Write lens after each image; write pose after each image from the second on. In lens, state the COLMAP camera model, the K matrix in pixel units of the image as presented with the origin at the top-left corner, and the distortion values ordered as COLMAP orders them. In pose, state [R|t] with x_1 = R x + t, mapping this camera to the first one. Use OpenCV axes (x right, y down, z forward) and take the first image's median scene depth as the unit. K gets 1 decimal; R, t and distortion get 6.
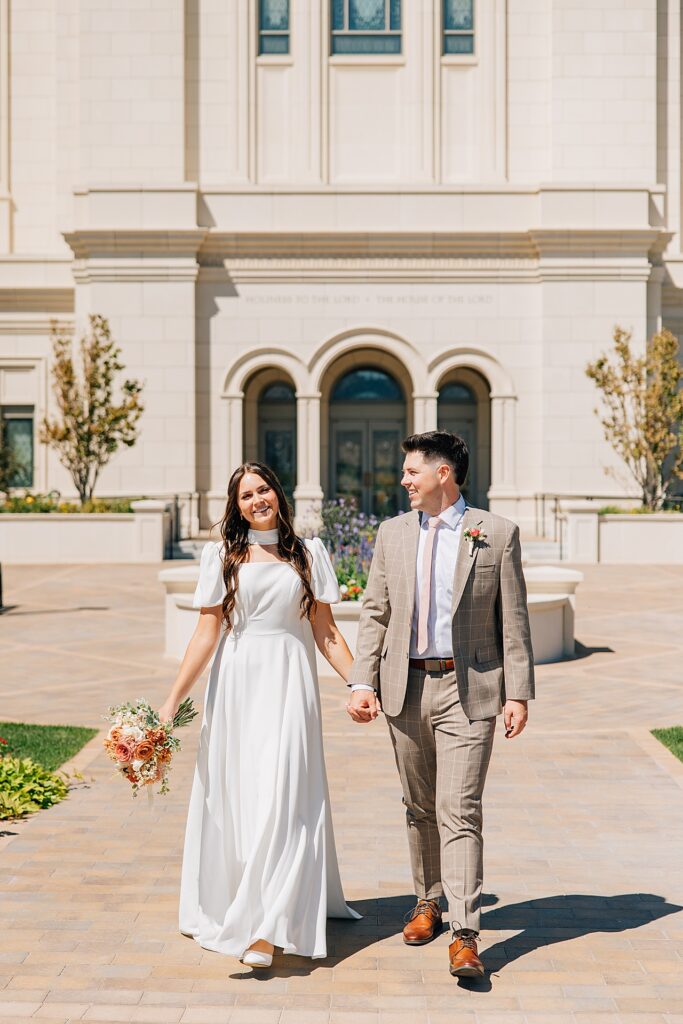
lens RADIAL K [[2171.7, 0, 233.7], [0, 2171.7, 513.1], [0, 0, 1]] dist [-0.243812, -0.062756]
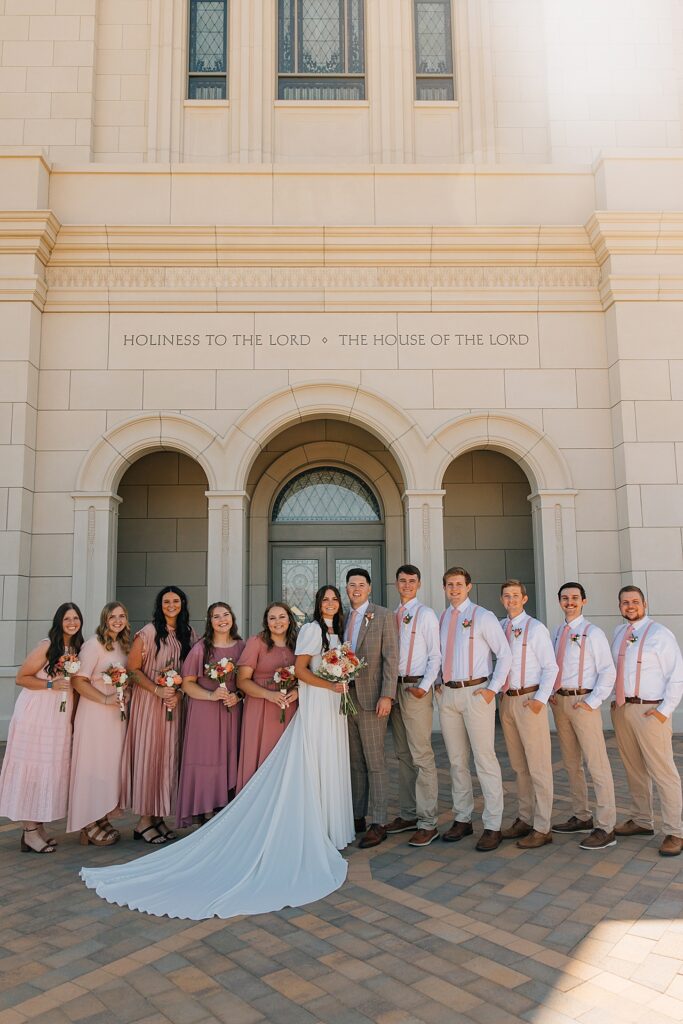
lens RADIAL K [[759.0, 0, 338.9], [0, 759.0, 508.8], [0, 0, 1]] dist [0.010242, -0.003286]
pose [[0.996695, -0.003592, 0.081152, 0.046138], [0.016312, 0.987523, -0.156630, -0.017104], [-0.079577, 0.157436, 0.984318, 0.771645]]
